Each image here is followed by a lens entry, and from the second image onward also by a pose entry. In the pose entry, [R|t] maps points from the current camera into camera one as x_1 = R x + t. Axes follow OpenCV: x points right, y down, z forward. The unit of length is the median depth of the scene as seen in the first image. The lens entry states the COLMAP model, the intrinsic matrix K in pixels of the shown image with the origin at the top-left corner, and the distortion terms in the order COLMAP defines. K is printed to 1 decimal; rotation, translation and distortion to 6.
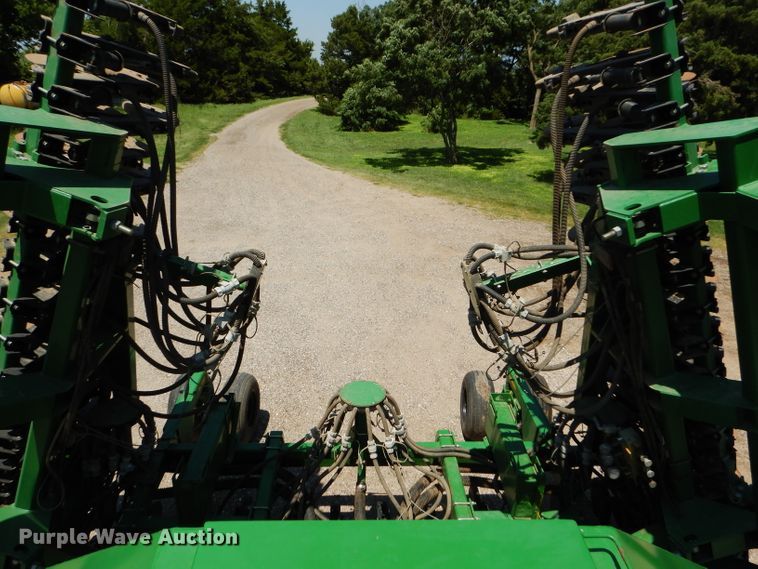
lens RADIAL K [[532.7, 0, 375.4], [0, 532.7, 276.8], [0, 0, 1]] dist [-0.000254, -0.002163]
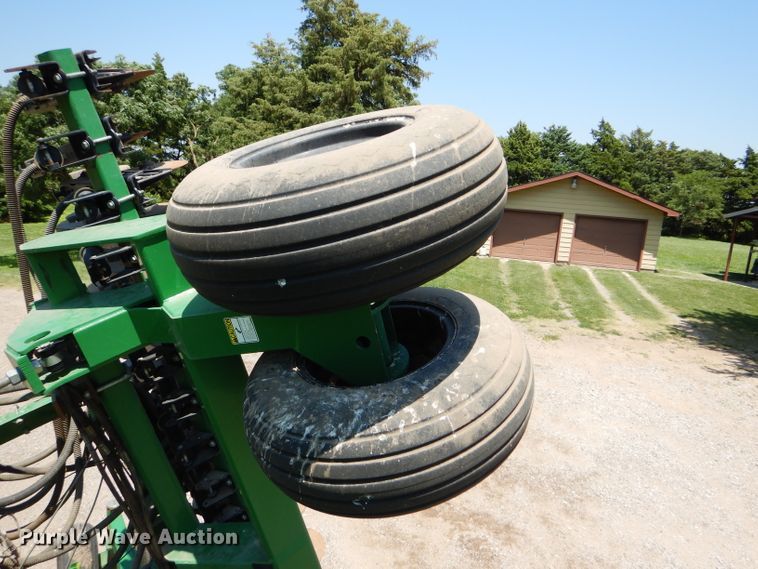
lens RADIAL K [[535.0, 0, 367.9], [0, 535.0, 282.3], [0, 0, 1]] dist [0.007878, 0.003639]
pose [[0.856305, -0.062787, 0.512639, 0.497505], [0.140534, 0.983457, -0.114293, -0.061108], [-0.496983, 0.169913, 0.850963, 0.183375]]
